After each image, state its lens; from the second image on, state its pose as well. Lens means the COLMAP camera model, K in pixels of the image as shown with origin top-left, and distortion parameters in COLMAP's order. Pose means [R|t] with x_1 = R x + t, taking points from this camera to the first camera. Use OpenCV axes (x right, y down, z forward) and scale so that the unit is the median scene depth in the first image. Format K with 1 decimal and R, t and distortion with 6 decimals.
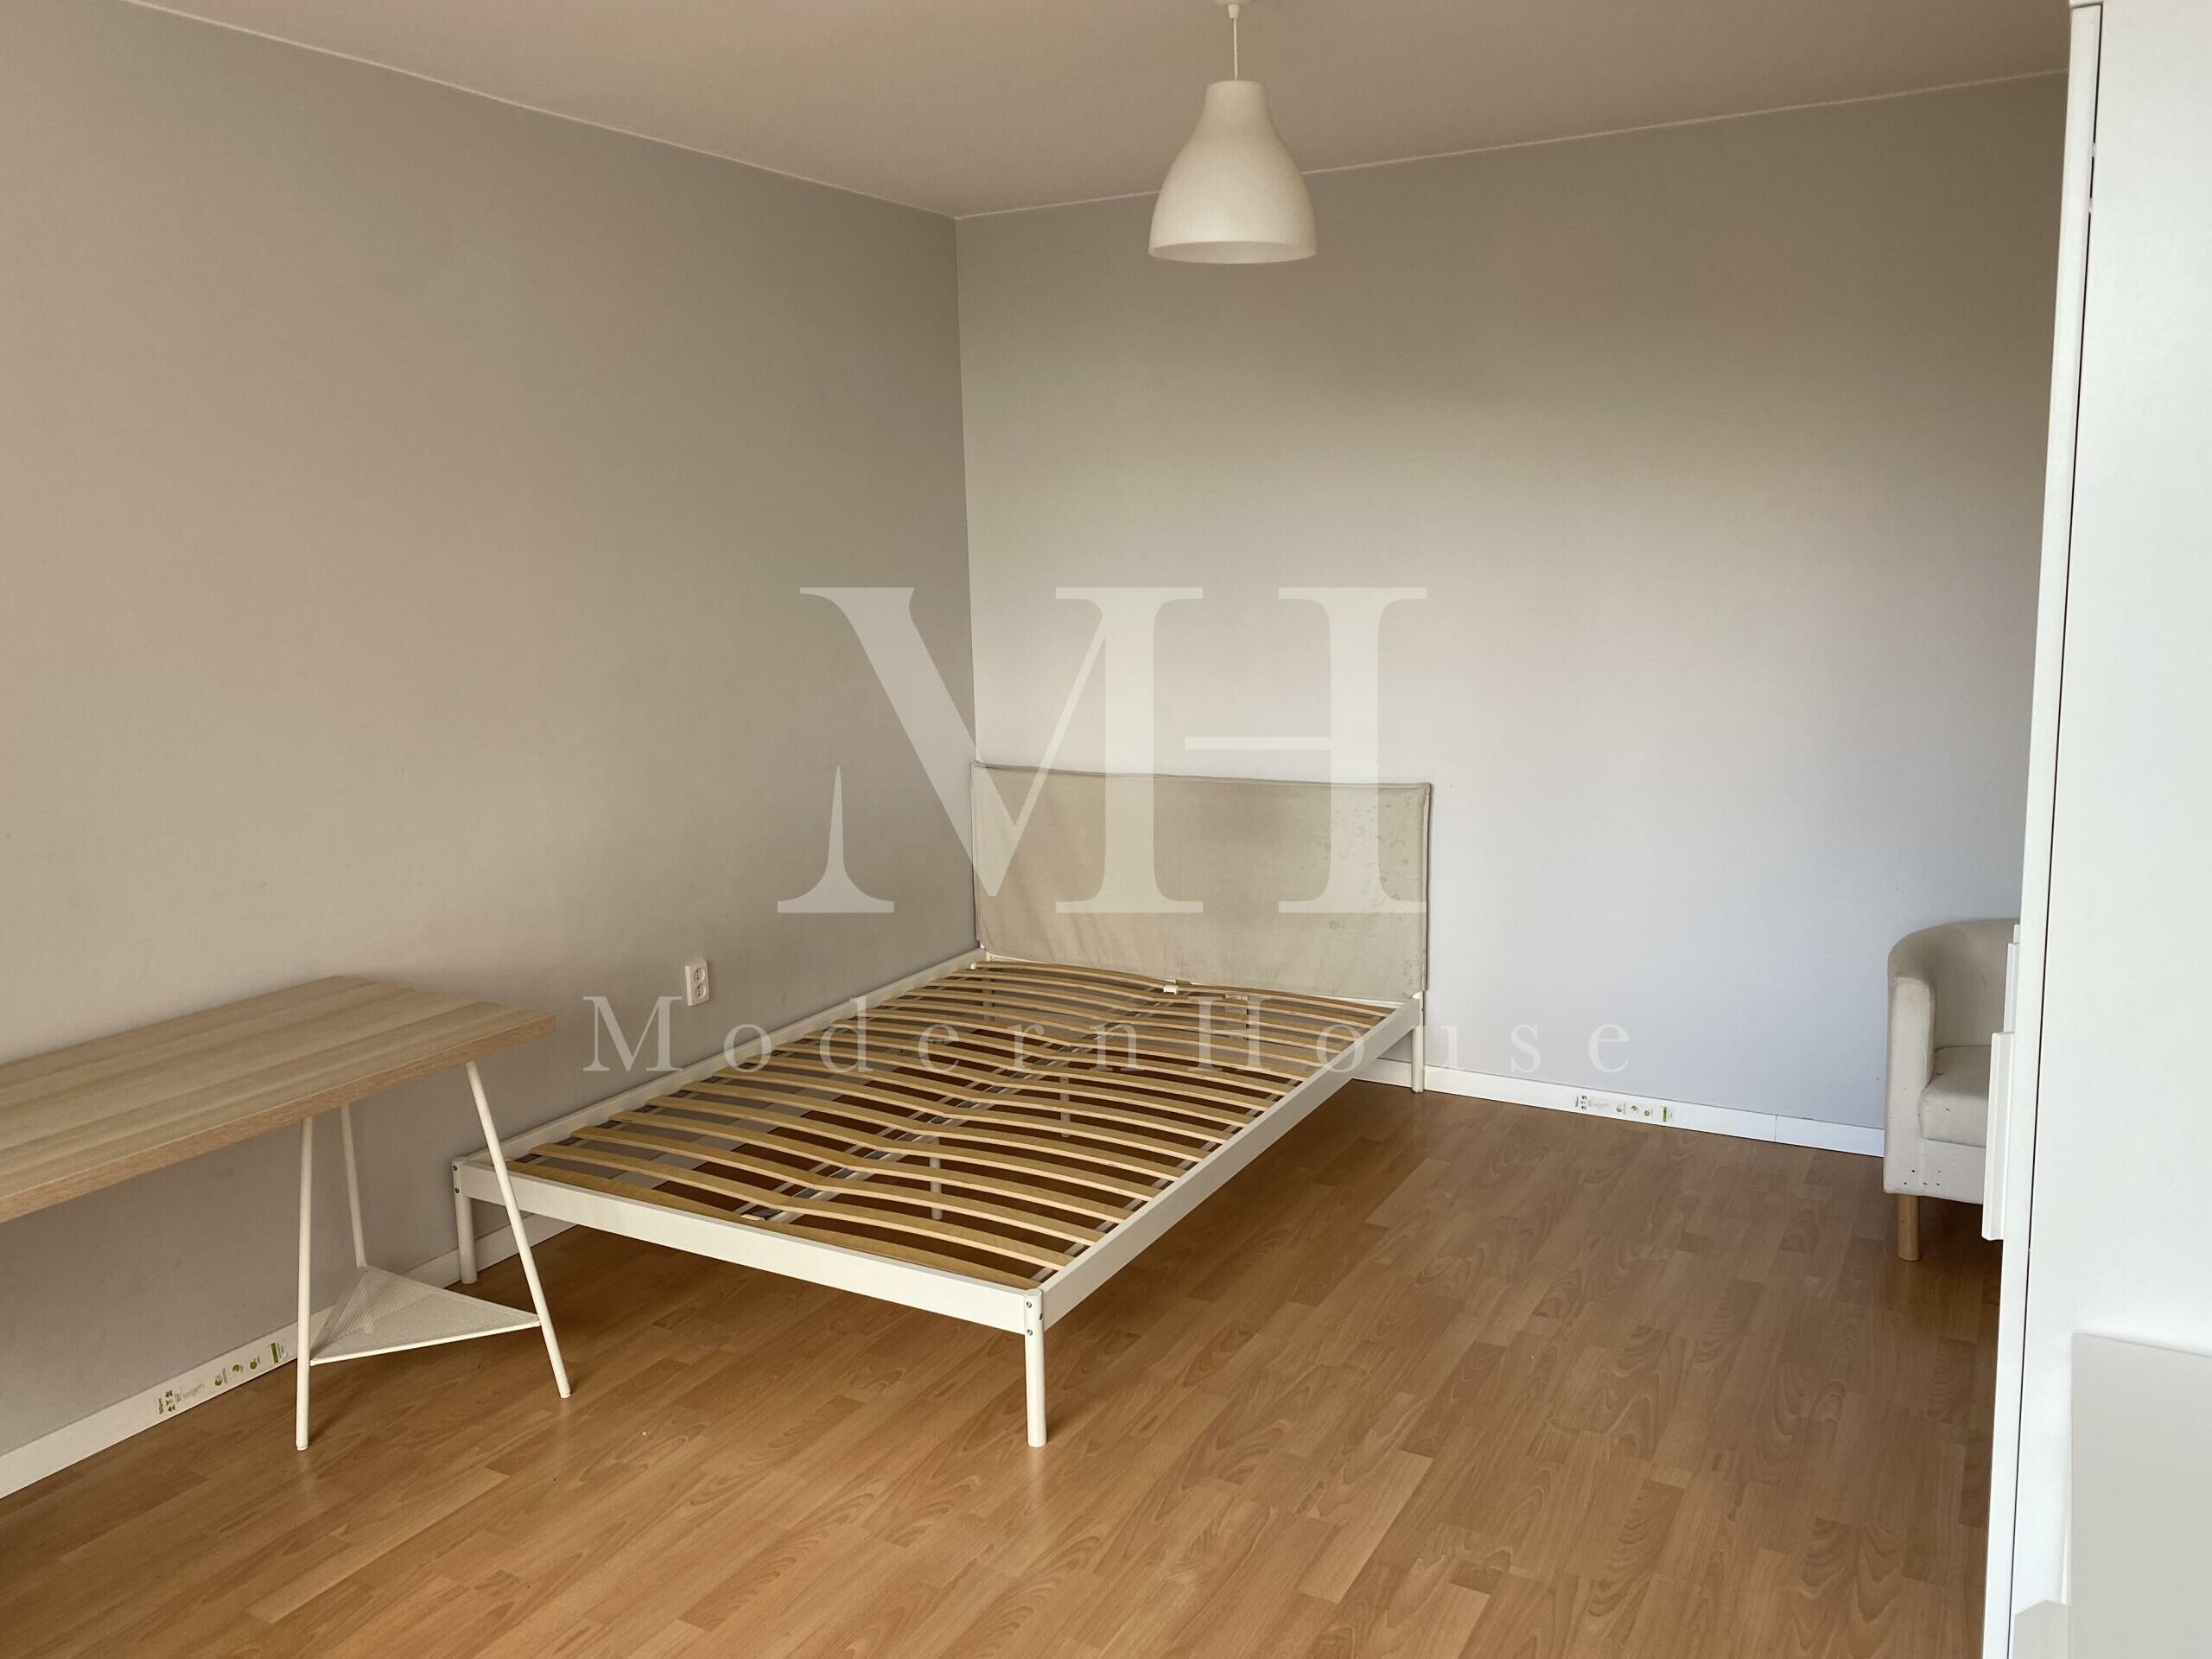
lens RADIAL K [[1672.0, 0, 1106.0], [0, 1672.0, 829.5], [0, 0, 1]] dist [0.005072, -0.008293]
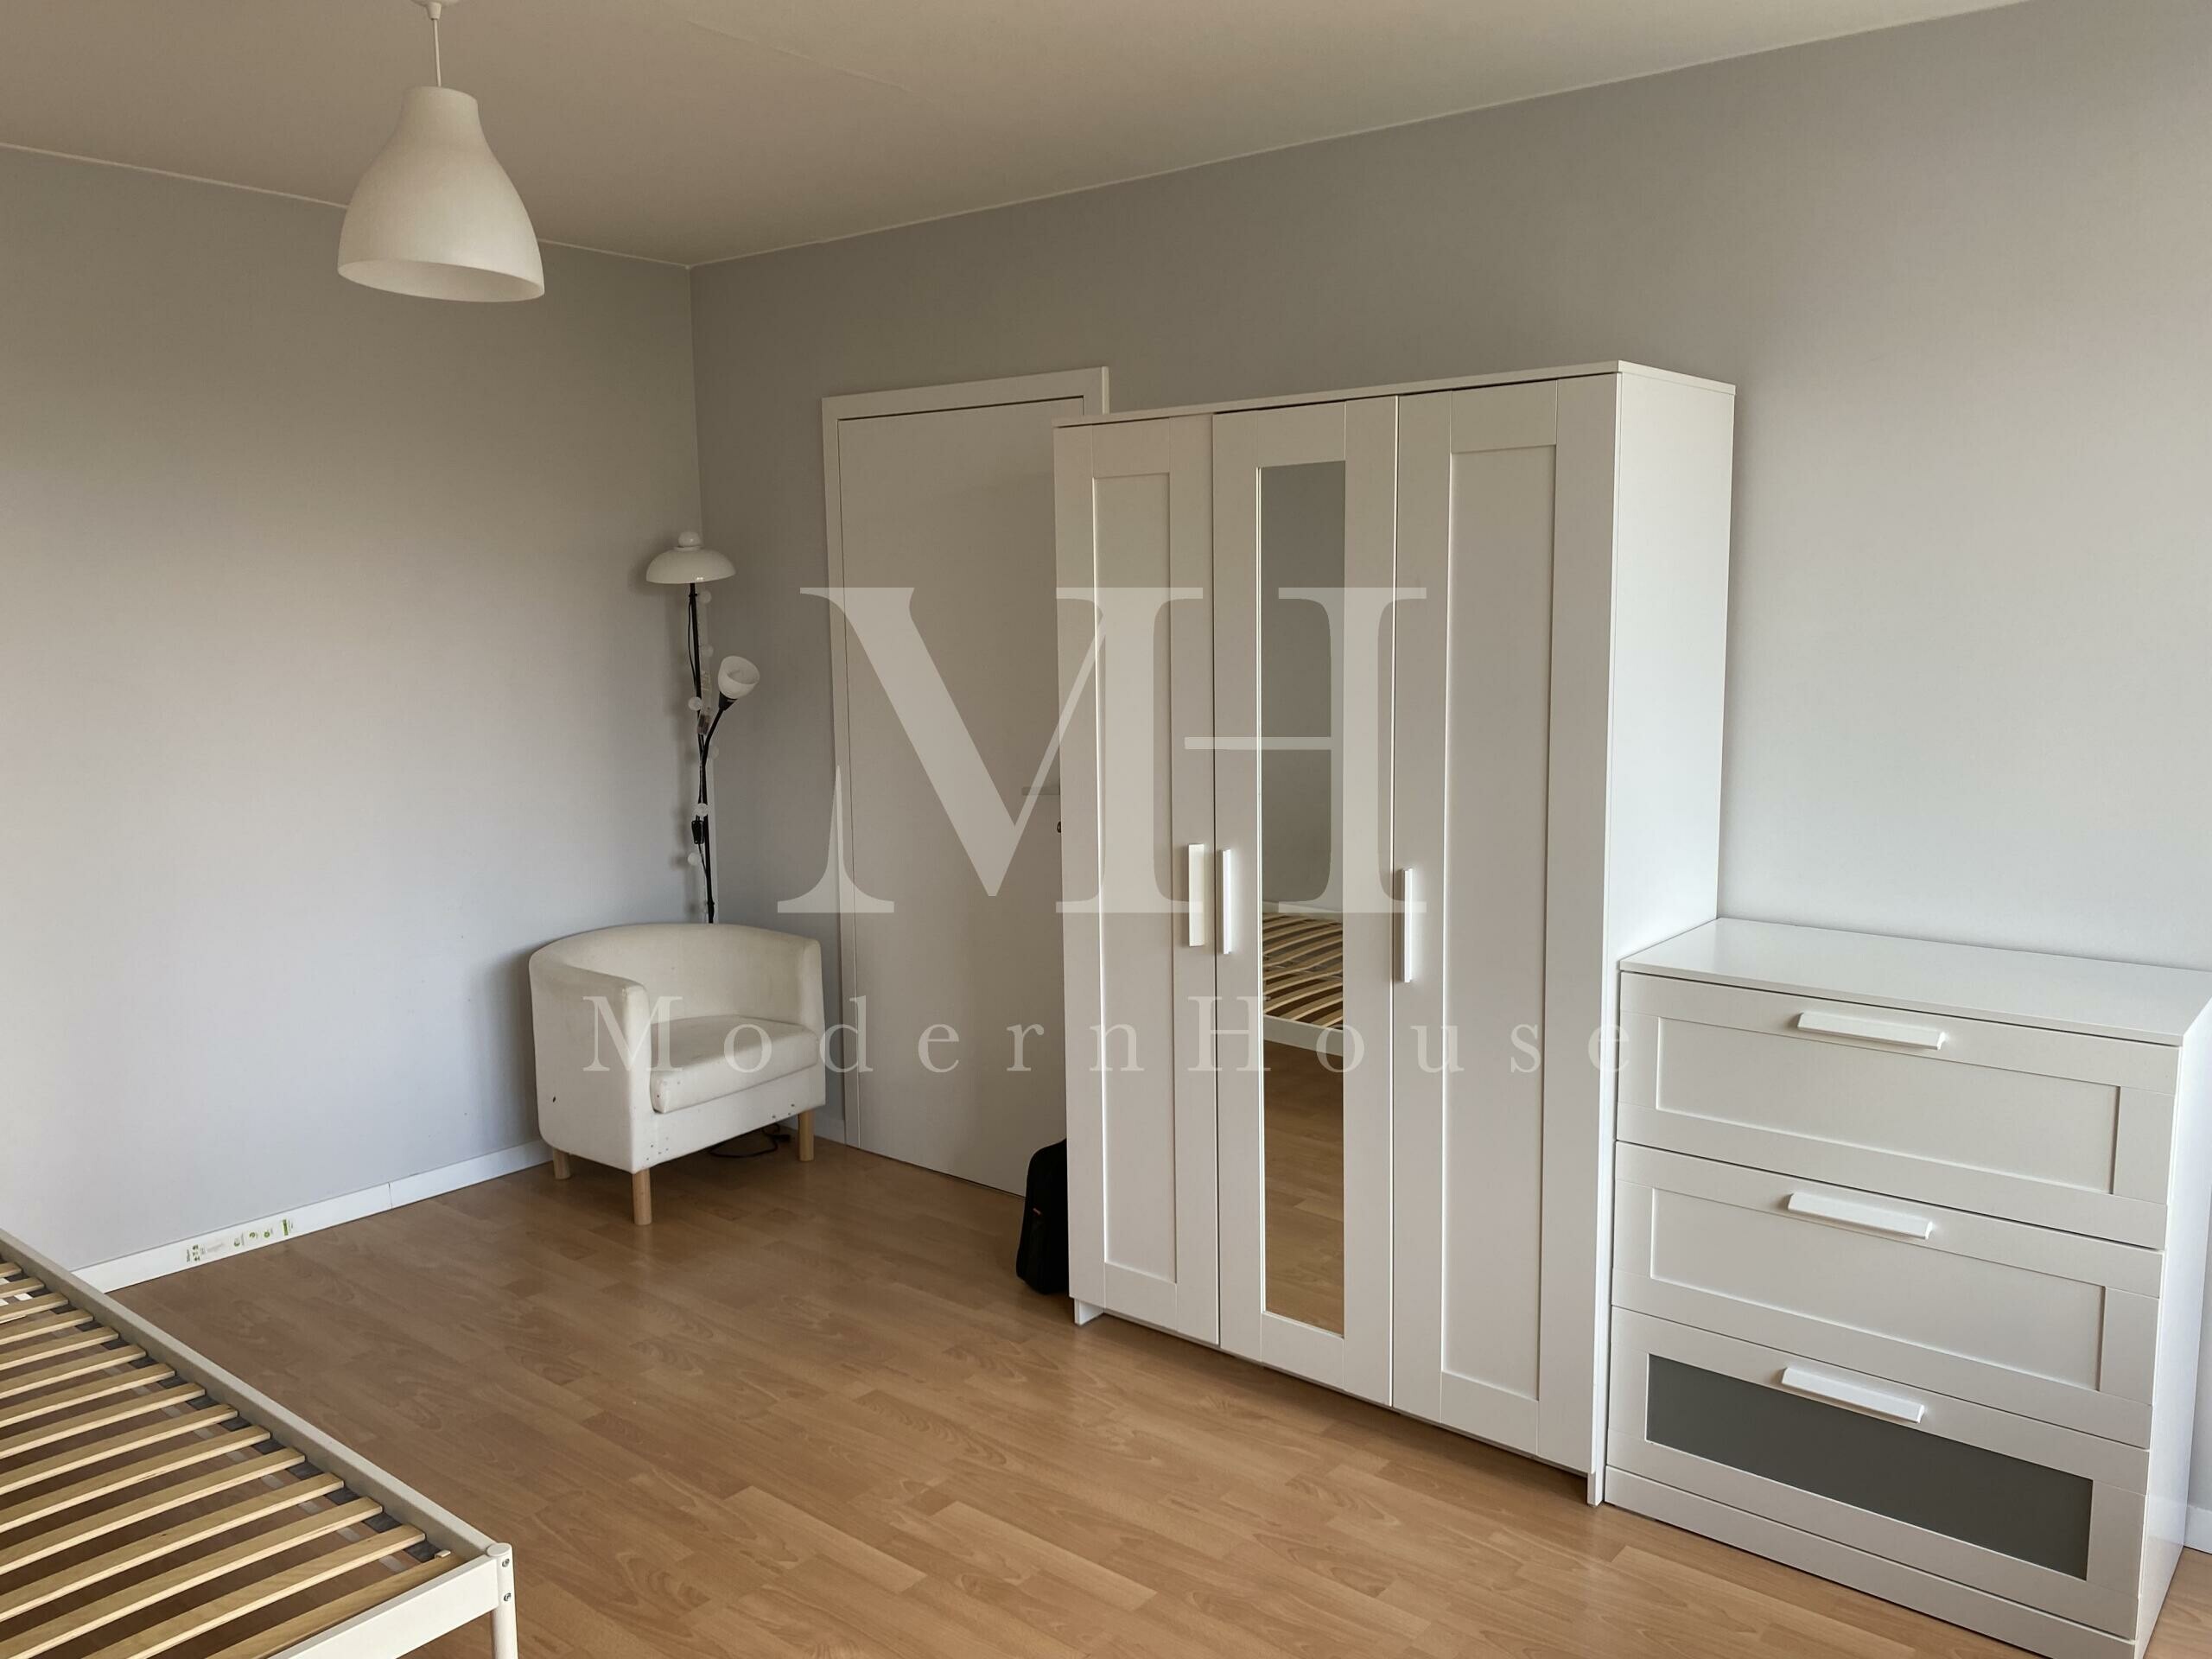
lens RADIAL K [[1672.0, 0, 1106.0], [0, 1672.0, 829.5], [0, 0, 1]] dist [0.005072, -0.008293]
pose [[0.172228, -0.111259, 0.978754, -0.772098], [0.172284, 0.981689, 0.081276, -0.073560], [-0.969874, 0.154626, 0.188243, 0.552419]]
